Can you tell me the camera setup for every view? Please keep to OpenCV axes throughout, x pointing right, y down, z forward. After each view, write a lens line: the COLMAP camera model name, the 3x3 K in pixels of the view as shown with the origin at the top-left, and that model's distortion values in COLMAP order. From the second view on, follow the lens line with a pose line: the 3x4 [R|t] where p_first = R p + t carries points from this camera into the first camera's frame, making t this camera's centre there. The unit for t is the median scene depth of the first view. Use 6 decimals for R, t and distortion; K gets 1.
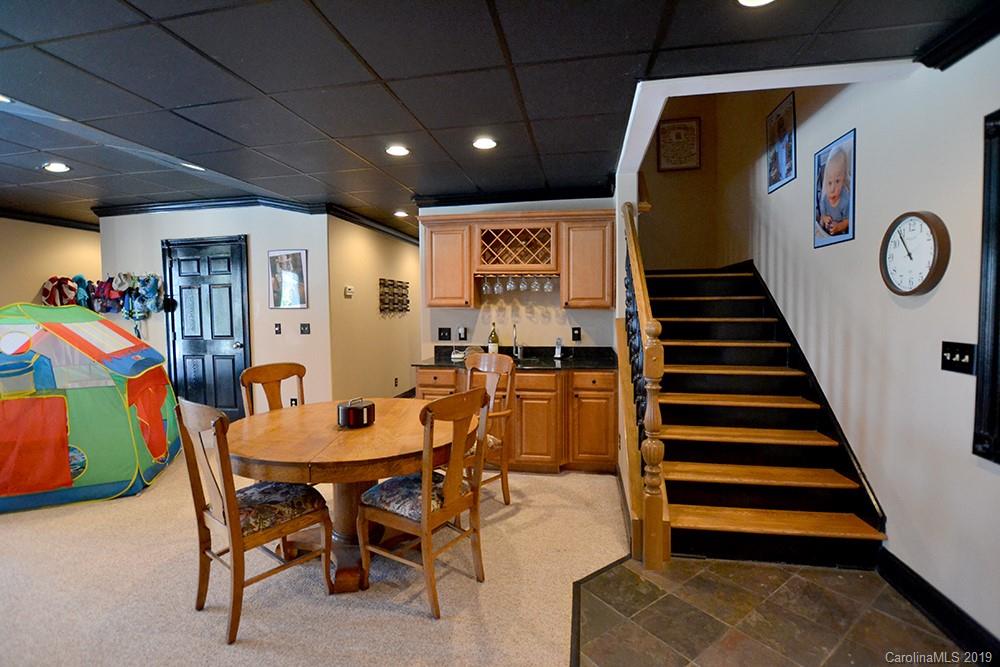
lens RADIAL K [[444.8, 0, 499.2], [0, 444.8, 330.8], [0, 0, 1]] dist [-0.026052, 0.000554]
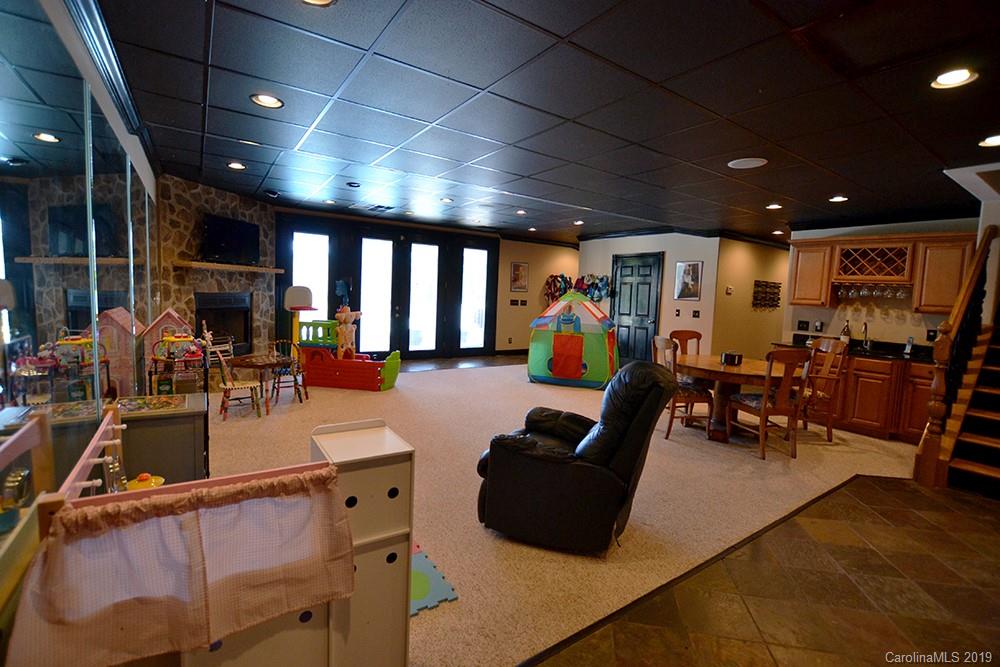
lens RADIAL K [[444.8, 0, 499.0], [0, 444.8, 327.7], [0, 0, 1]] dist [-0.026052, 0.000554]
pose [[0.704247, 0.095553, -0.703496, 0.171941], [-0.084744, 0.995131, 0.050330, 0.025937], [0.704880, 0.024172, 0.708915, -0.612749]]
